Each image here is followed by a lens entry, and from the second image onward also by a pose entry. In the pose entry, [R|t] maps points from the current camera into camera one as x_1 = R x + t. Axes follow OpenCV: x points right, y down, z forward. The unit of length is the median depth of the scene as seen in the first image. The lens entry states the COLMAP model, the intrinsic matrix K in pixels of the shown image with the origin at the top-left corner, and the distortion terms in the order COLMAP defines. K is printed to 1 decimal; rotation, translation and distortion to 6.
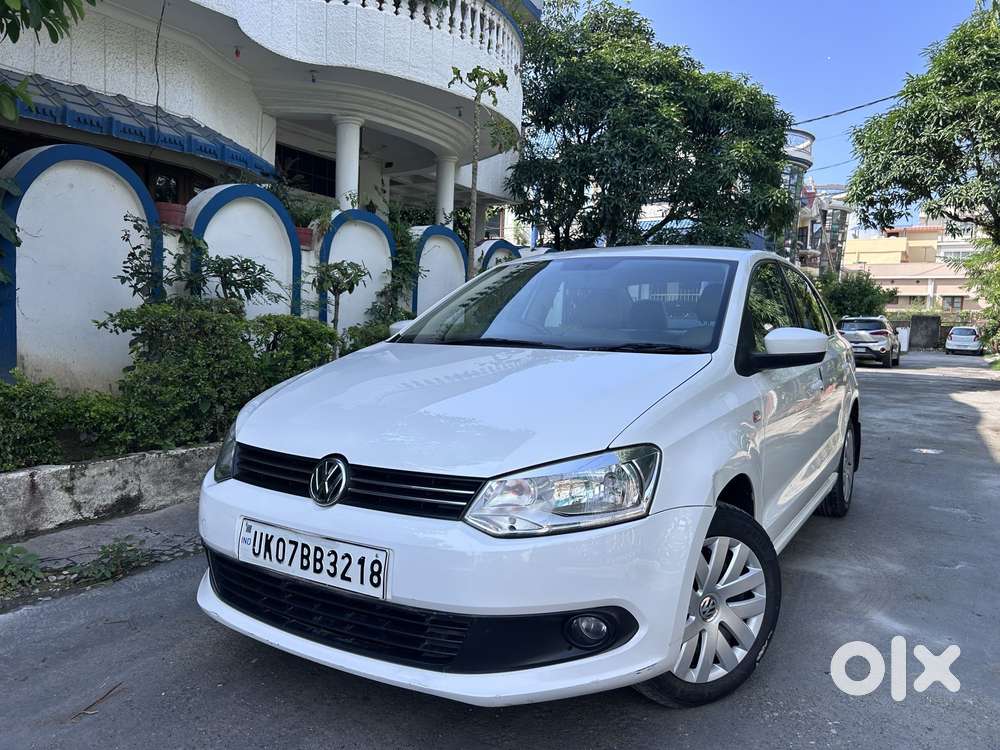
lens RADIAL K [[783.4, 0, 501.1], [0, 783.4, 364.7], [0, 0, 1]] dist [0.010648, 0.005859]
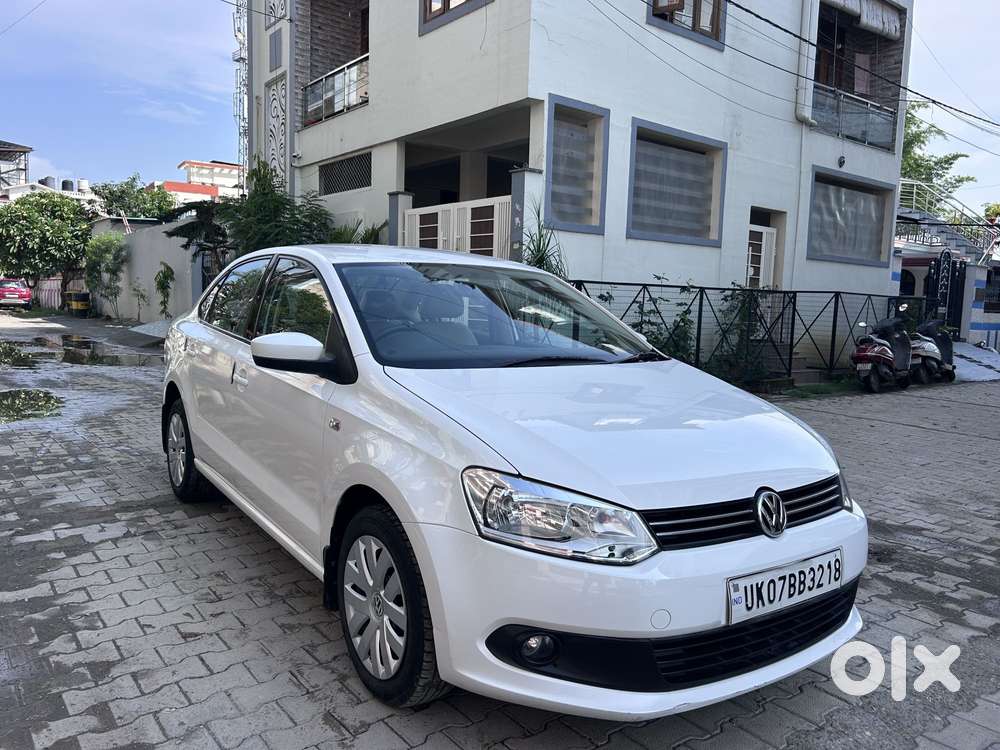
lens RADIAL K [[760.1, 0, 501.0], [0, 760.1, 372.5], [0, 0, 1]] dist [0.040780, -0.002455]
pose [[0.394103, -0.107020, 0.912814, -1.232635], [0.035041, 0.994225, 0.101436, -0.155201], [-0.918398, -0.007990, 0.395577, 0.872842]]
